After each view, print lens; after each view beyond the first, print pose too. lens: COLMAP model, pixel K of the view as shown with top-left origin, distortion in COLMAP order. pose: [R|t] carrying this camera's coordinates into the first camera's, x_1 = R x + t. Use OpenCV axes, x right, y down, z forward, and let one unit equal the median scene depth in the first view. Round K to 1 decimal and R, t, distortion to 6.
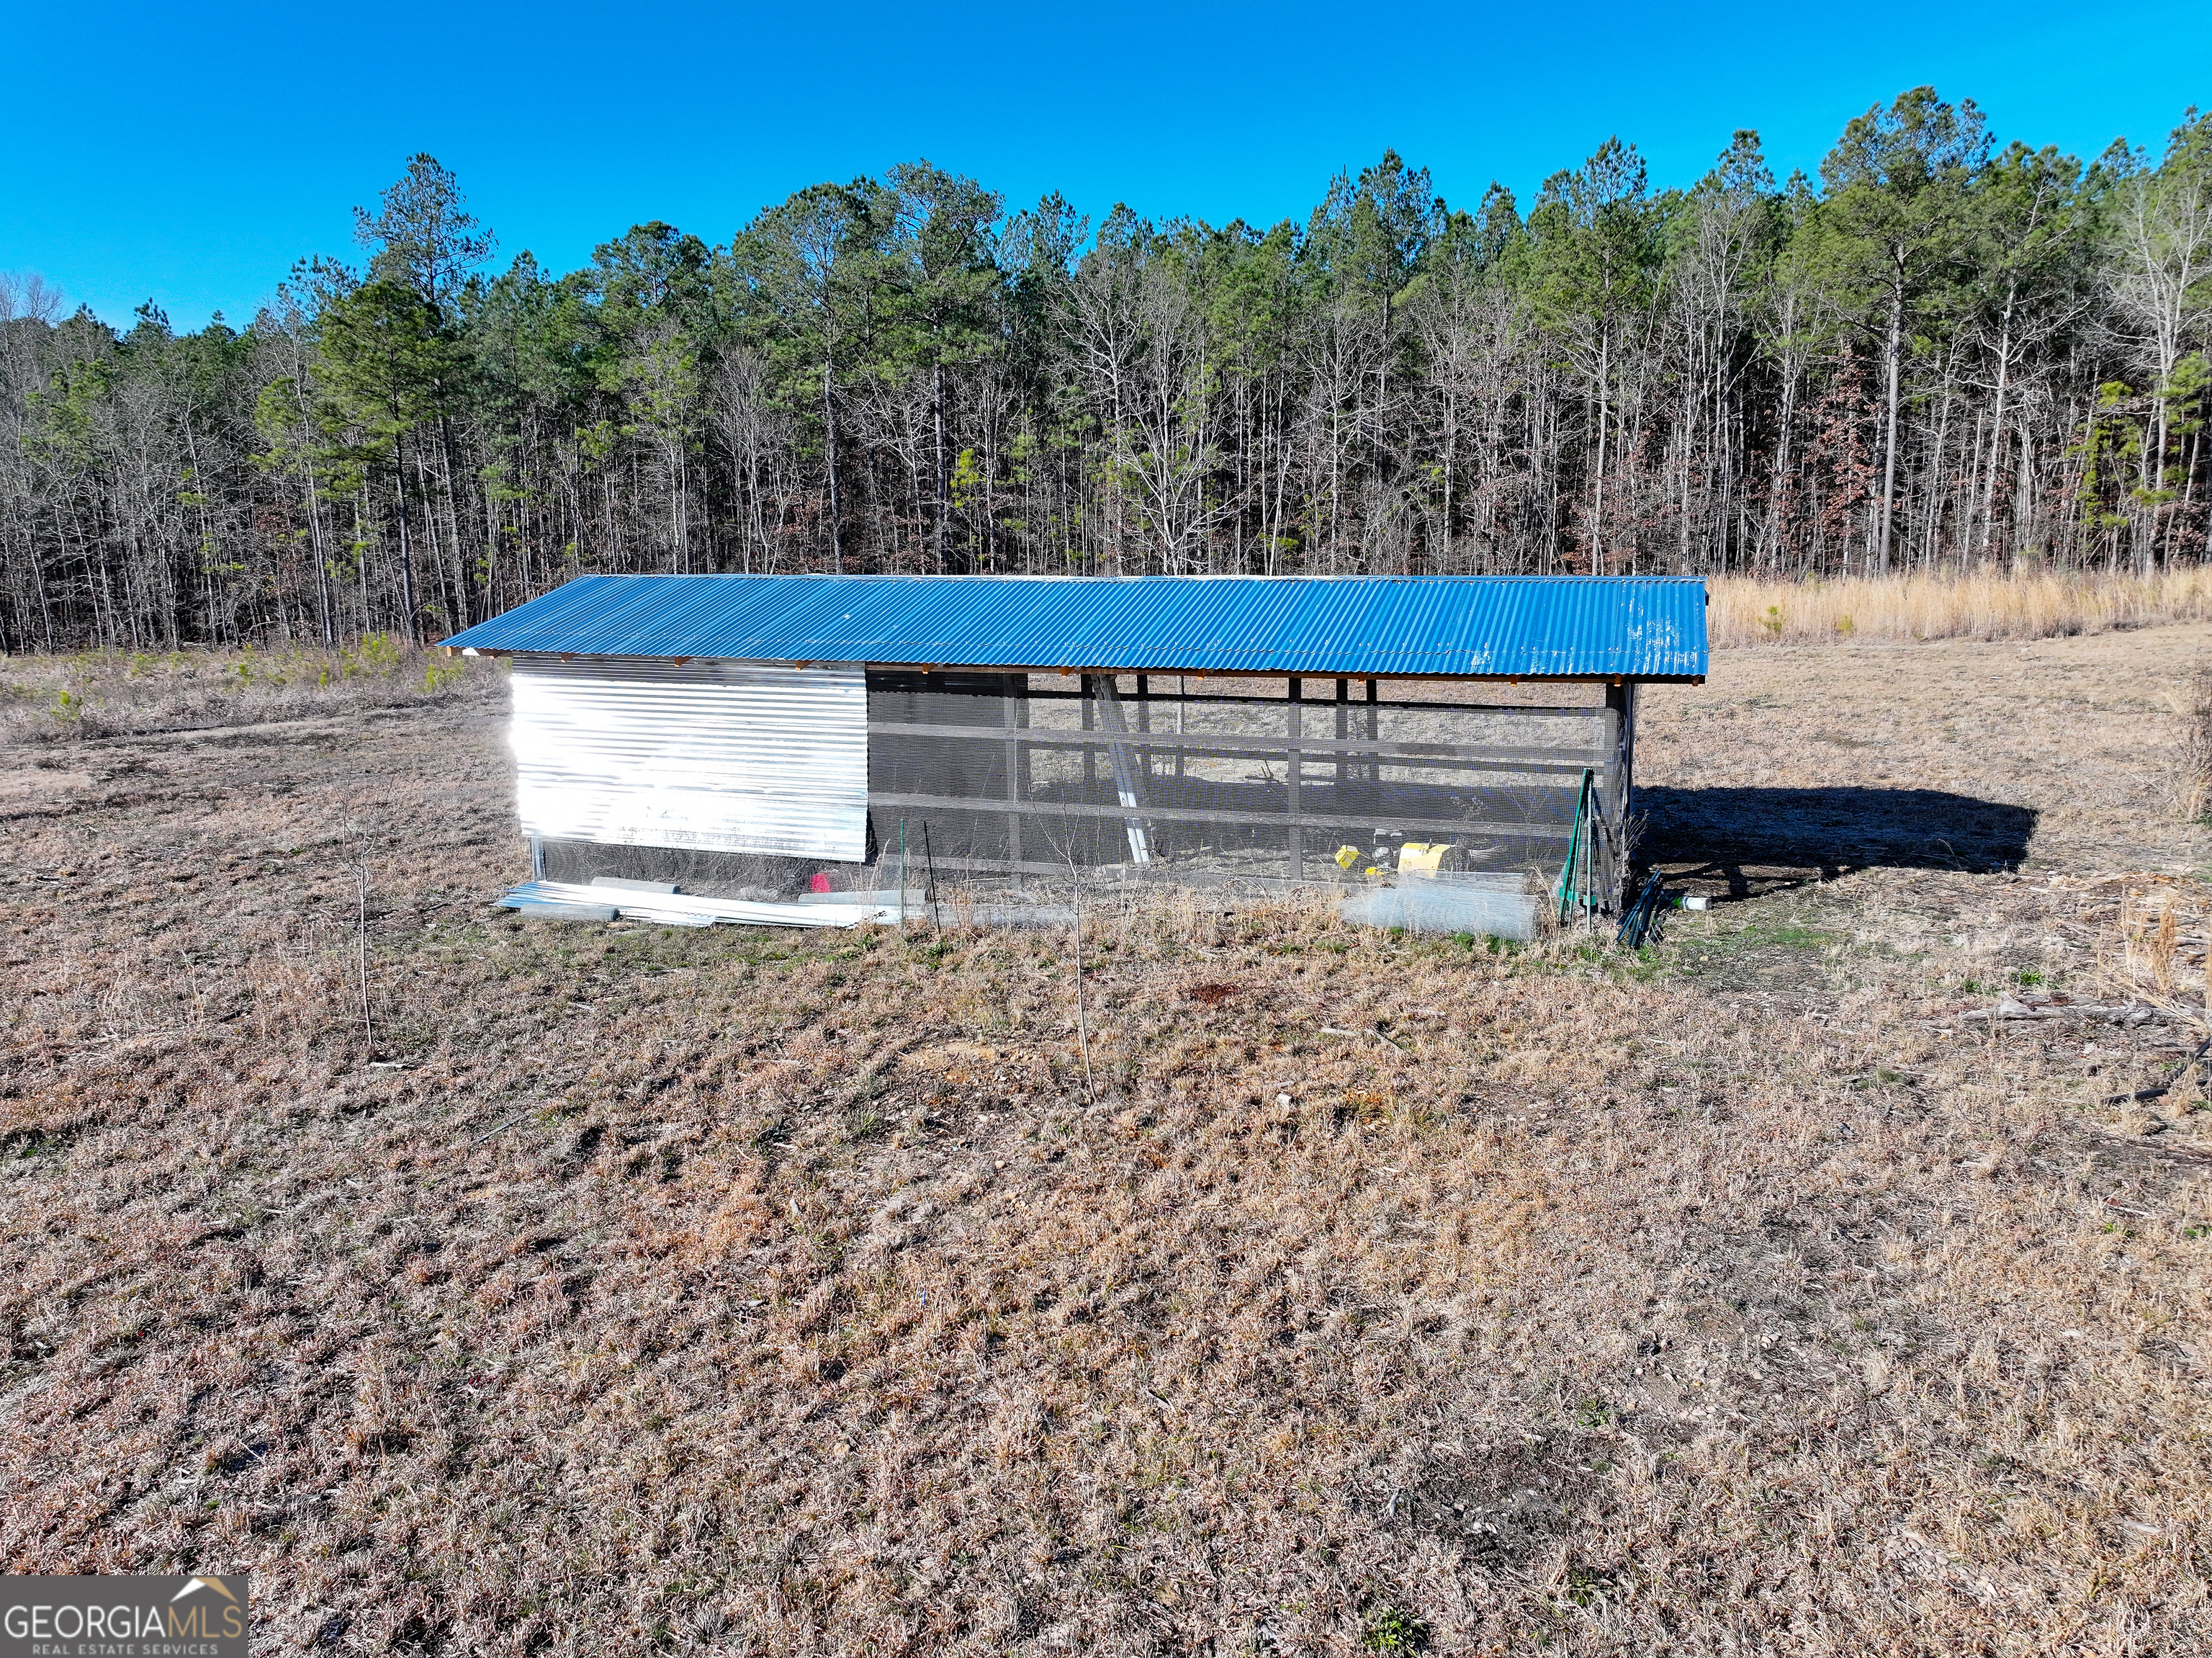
lens RADIAL K [[1562.2, 0, 1114.3], [0, 1562.2, 826.5], [0, 0, 1]] dist [0.005457, 0.004887]
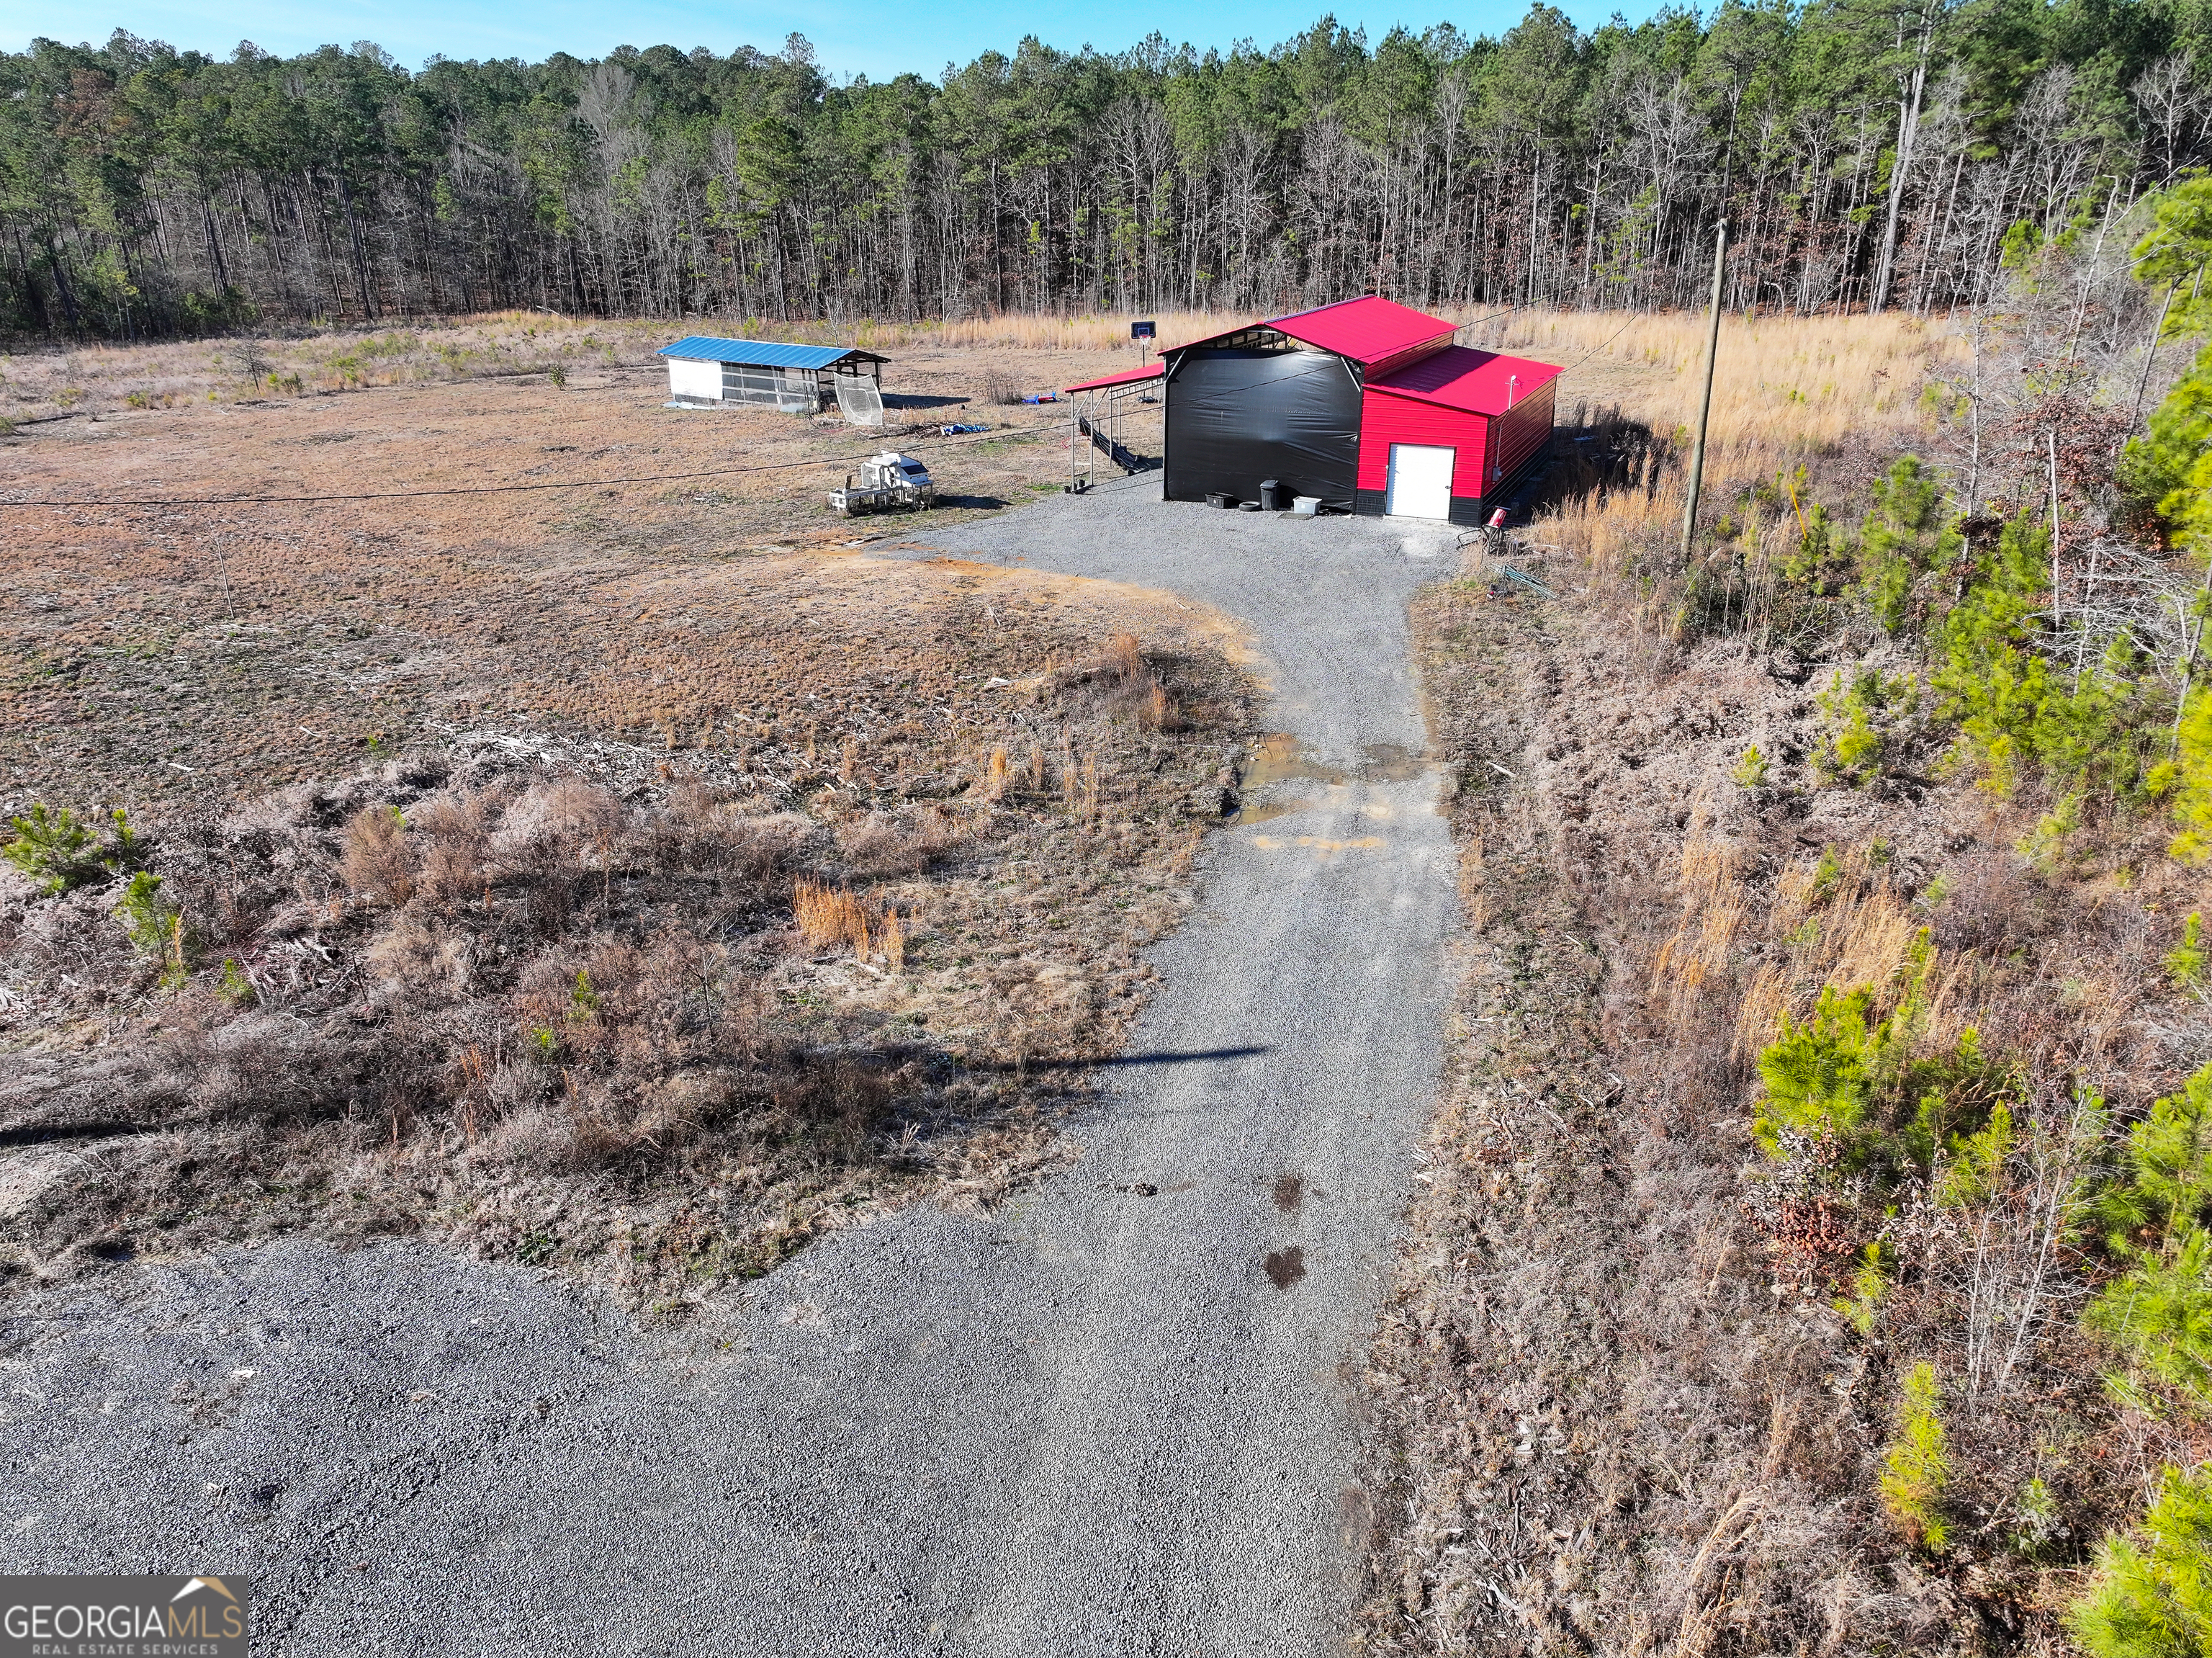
lens RADIAL K [[1562.2, 0, 1114.3], [0, 1562.2, 826.5], [0, 0, 1]] dist [0.005457, 0.004887]
pose [[0.946888, 0.125715, -0.295970, 0.594618], [-0.059324, 0.972908, 0.223454, 0.034835], [0.316043, -0.194028, 0.928693, -0.784438]]
